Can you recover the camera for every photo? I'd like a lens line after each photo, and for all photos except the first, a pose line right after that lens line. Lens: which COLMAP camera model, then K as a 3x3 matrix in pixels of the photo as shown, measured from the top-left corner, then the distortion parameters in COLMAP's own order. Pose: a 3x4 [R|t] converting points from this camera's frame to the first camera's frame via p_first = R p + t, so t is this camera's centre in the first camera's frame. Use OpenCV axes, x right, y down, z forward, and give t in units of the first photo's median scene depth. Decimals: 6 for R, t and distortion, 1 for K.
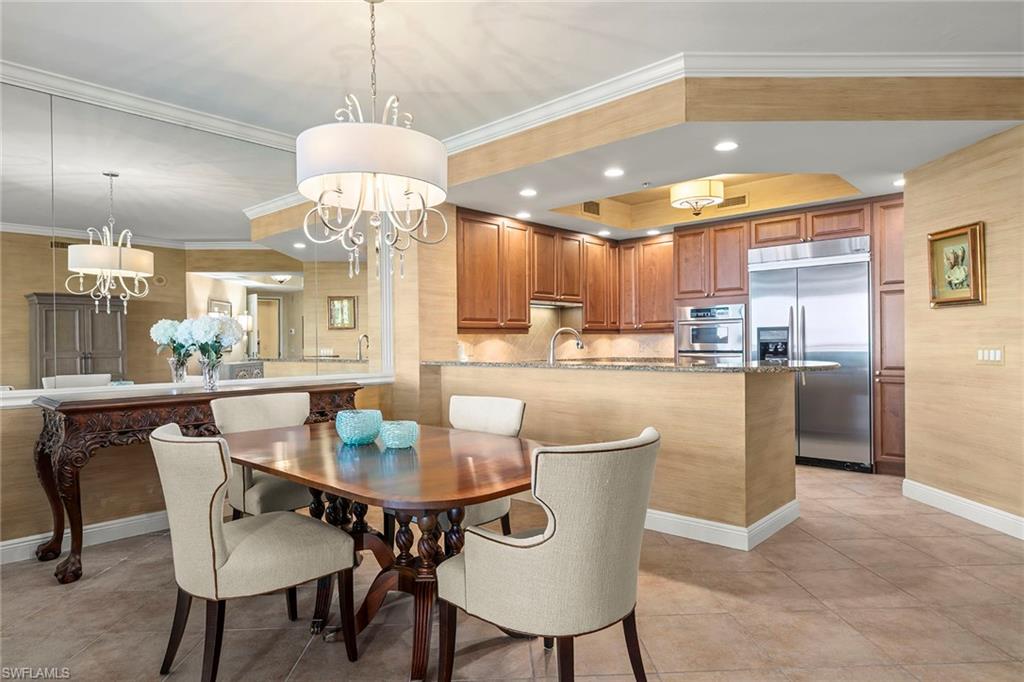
lens RADIAL K [[601.2, 0, 512.0], [0, 601.2, 341.0], [0, 0, 1]] dist [-0.002980, -0.000542]
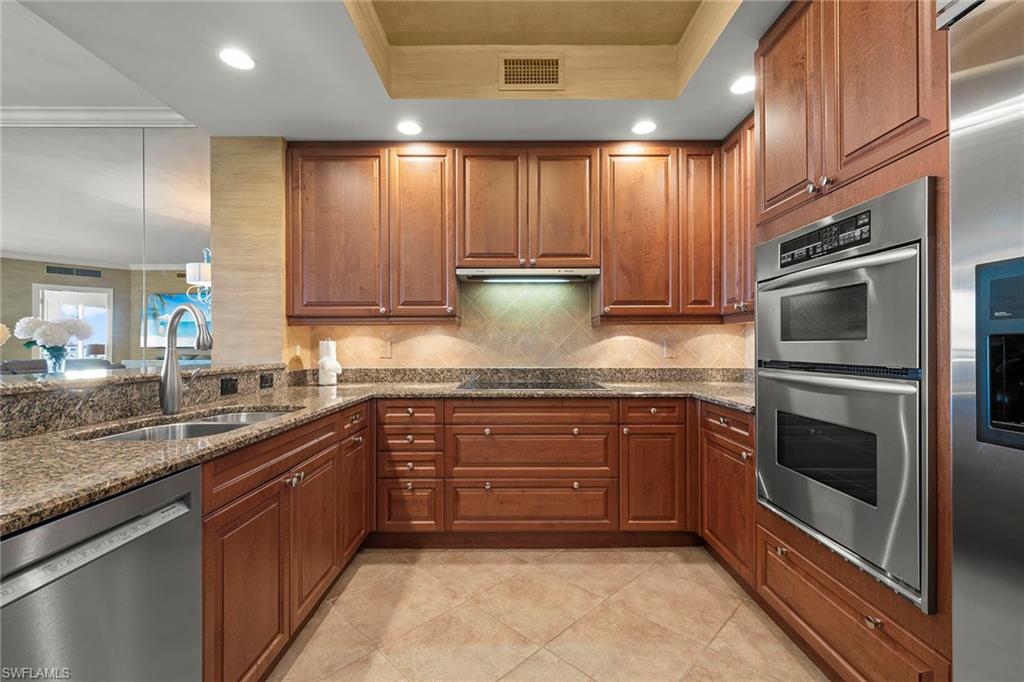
lens RADIAL K [[426.8, 0, 512.0], [0, 426.8, 341.0], [0, 0, 1]] dist [0.000387, 0.000140]
pose [[0.677127, 0.007025, -0.735833, 0.422495], [-0.004841, 0.999975, 0.005092, 0.002233], [0.735850, 0.000115, 0.677144, 0.817113]]
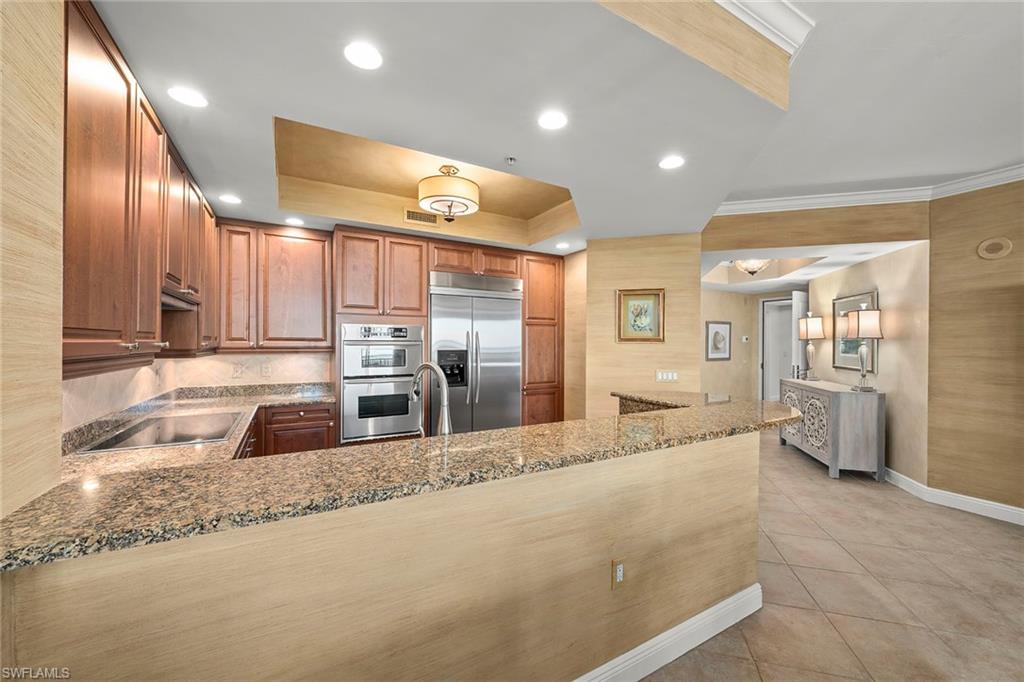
lens RADIAL K [[397.4, 0, 512.0], [0, 397.4, 341.0], [0, 0, 1]] dist [0.009457, -0.000044]
pose [[0.300145, 0.019645, 0.953691, -0.194605], [-0.011941, 0.999787, -0.016836, -0.029478], [-0.953819, -0.006335, 0.300316, 0.714173]]
